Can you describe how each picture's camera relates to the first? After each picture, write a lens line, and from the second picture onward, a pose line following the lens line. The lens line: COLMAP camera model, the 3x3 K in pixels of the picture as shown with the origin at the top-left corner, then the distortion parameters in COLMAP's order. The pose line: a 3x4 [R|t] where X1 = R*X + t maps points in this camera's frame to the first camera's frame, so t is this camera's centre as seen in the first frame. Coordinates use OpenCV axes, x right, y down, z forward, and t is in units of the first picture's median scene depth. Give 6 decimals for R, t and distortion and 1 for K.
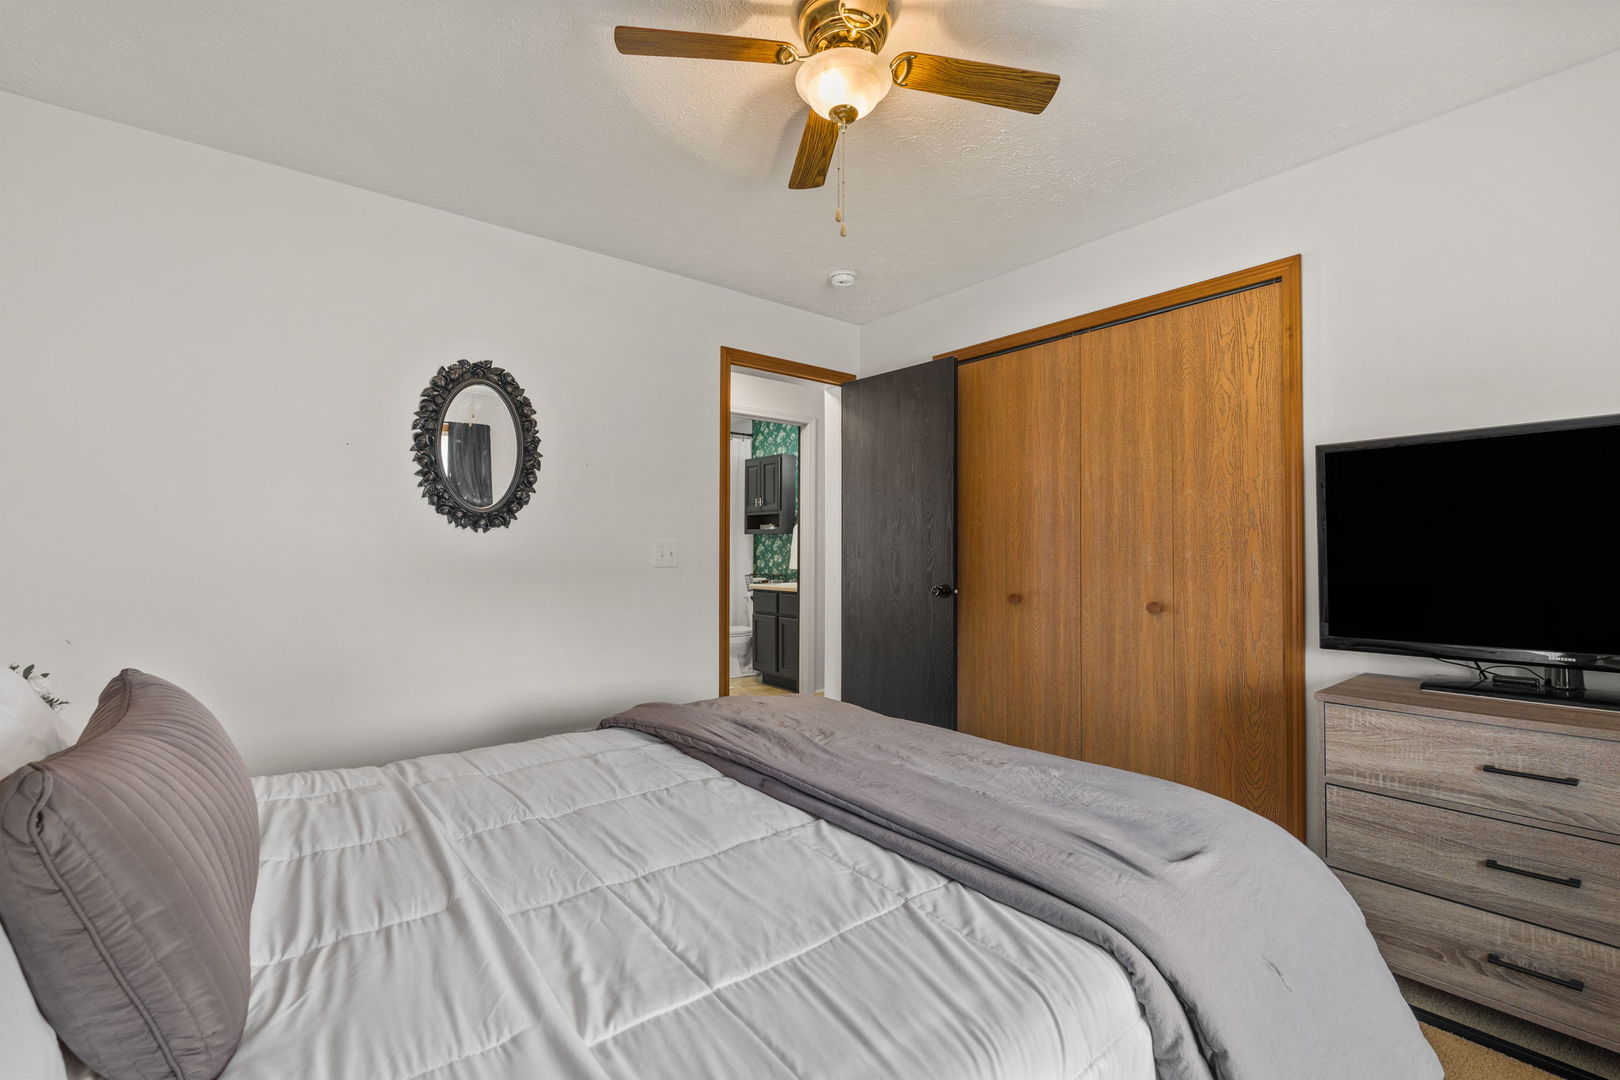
lens RADIAL K [[724.9, 0, 808.1], [0, 724.9, 541.4], [0, 0, 1]] dist [-0.005083, -0.000399]
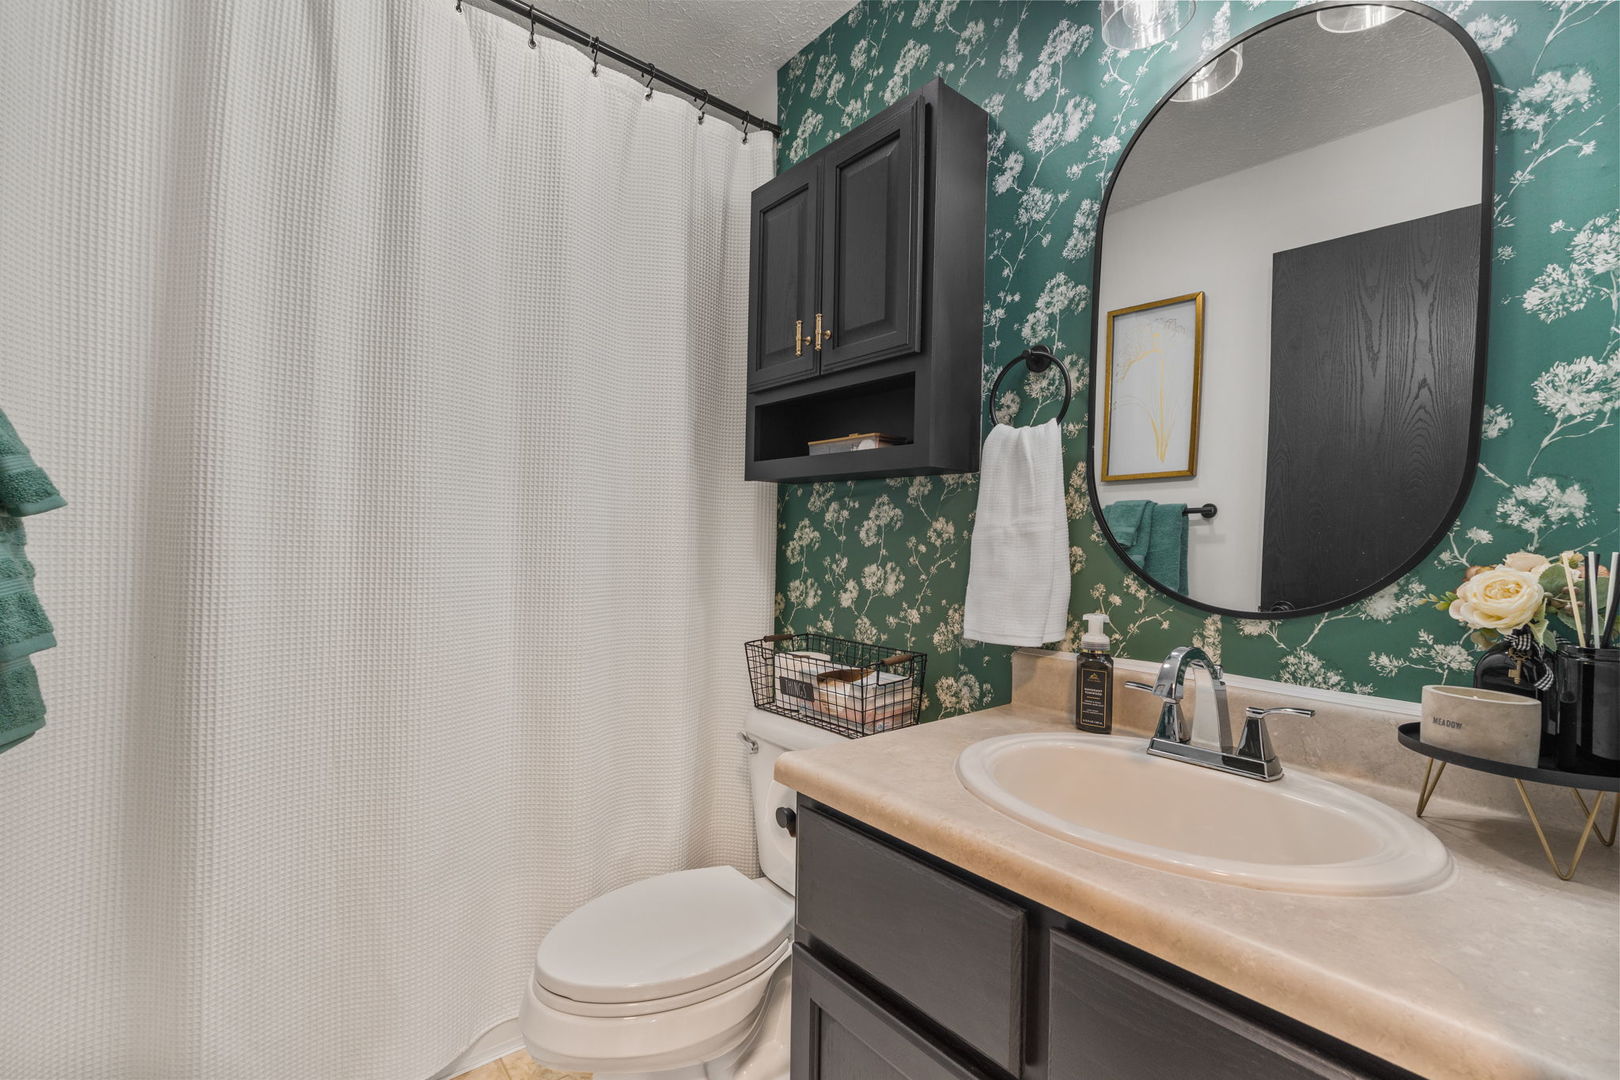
lens RADIAL K [[724.9, 0, 812.3], [0, 724.9, 539.3], [0, 0, 1]] dist [-0.005083, -0.000399]
pose [[0.999572, 0.021037, 0.020330, -0.069069], [-0.021338, 0.999664, 0.014691, 0.007092], [-0.020014, -0.015118, 0.999685, 0.749659]]
